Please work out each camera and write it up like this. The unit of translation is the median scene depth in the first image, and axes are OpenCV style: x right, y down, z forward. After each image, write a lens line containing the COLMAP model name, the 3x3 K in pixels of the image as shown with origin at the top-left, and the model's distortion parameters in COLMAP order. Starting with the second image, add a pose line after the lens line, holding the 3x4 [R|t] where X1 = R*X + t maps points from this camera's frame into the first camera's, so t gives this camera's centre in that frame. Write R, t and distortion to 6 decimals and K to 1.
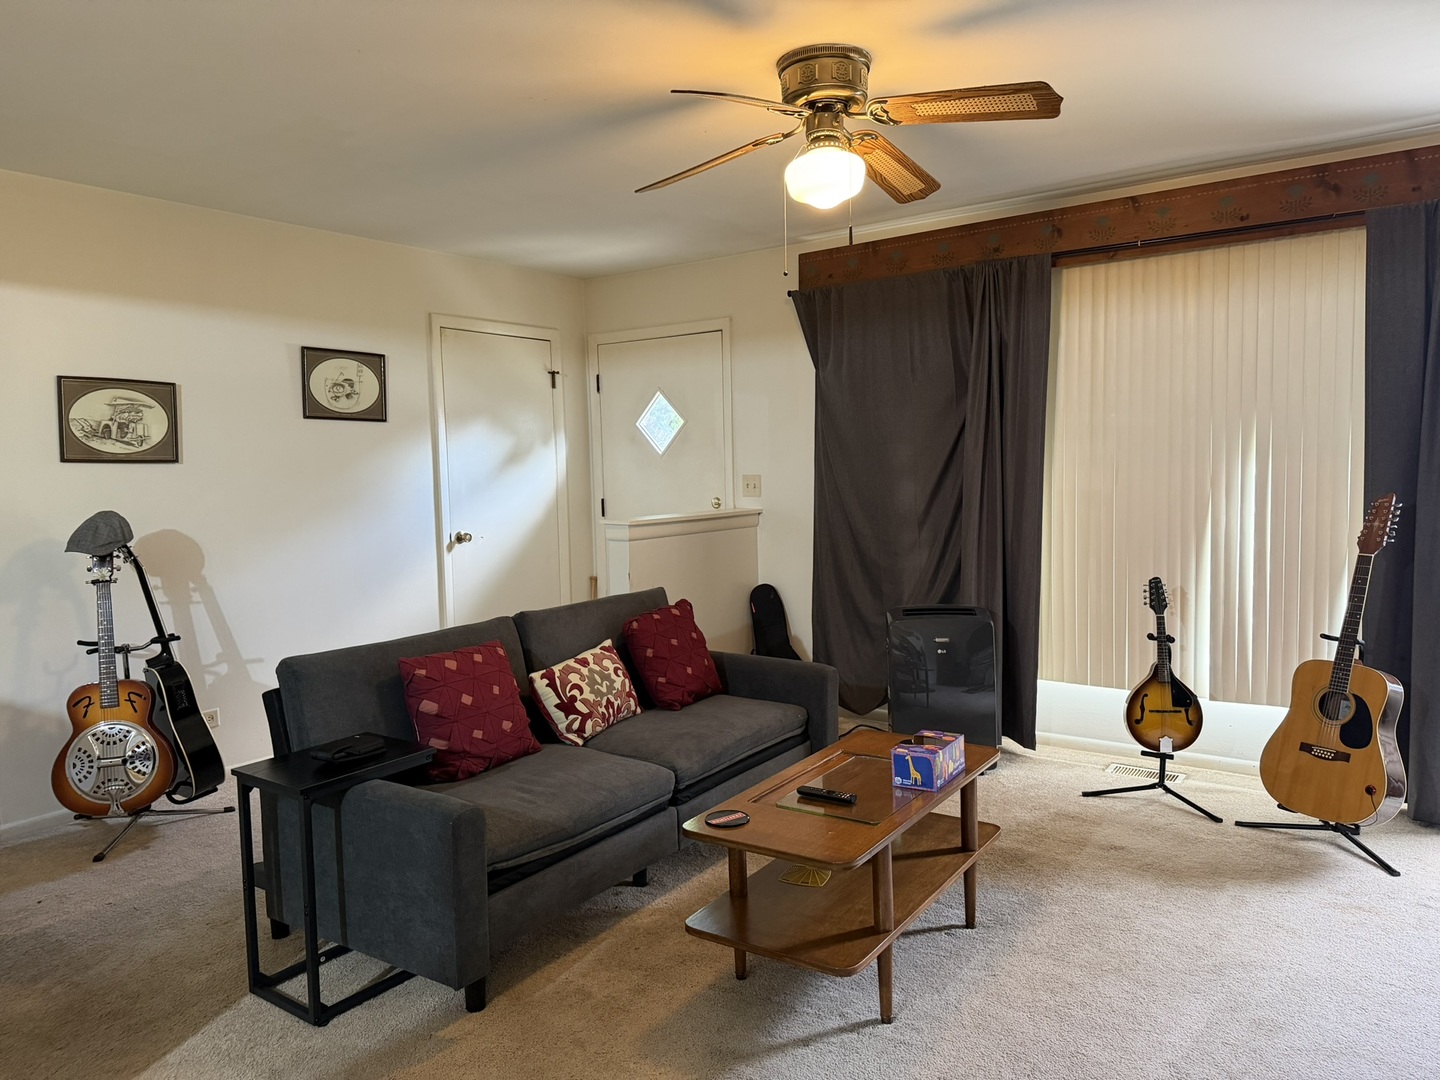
lens RADIAL K [[1018.5, 0, 721.1], [0, 1018.5, 545.3], [0, 0, 1]] dist [0.055206, -0.063611]
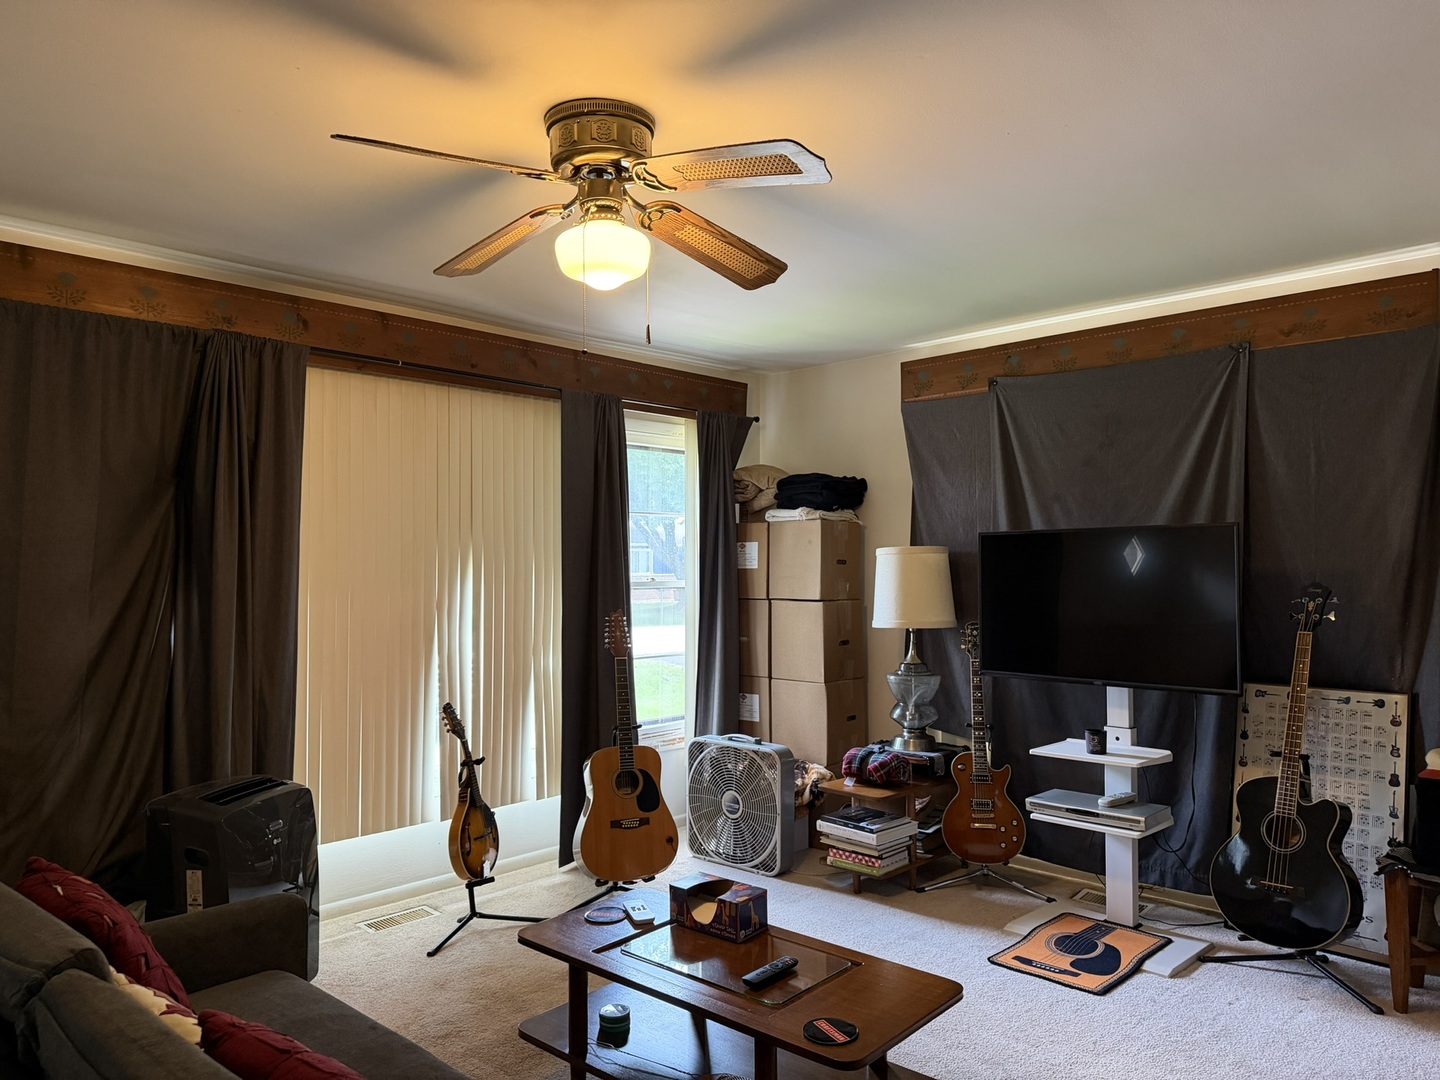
lens RADIAL K [[1018.5, 0, 720.6], [0, 1018.5, 529.8], [0, 0, 1]] dist [0.055206, -0.063611]
pose [[0.118485, 0.051170, 0.991636, -0.542709], [0.077256, 0.995169, -0.060583, -0.055573], [-0.989946, 0.083788, 0.113960, 0.628154]]
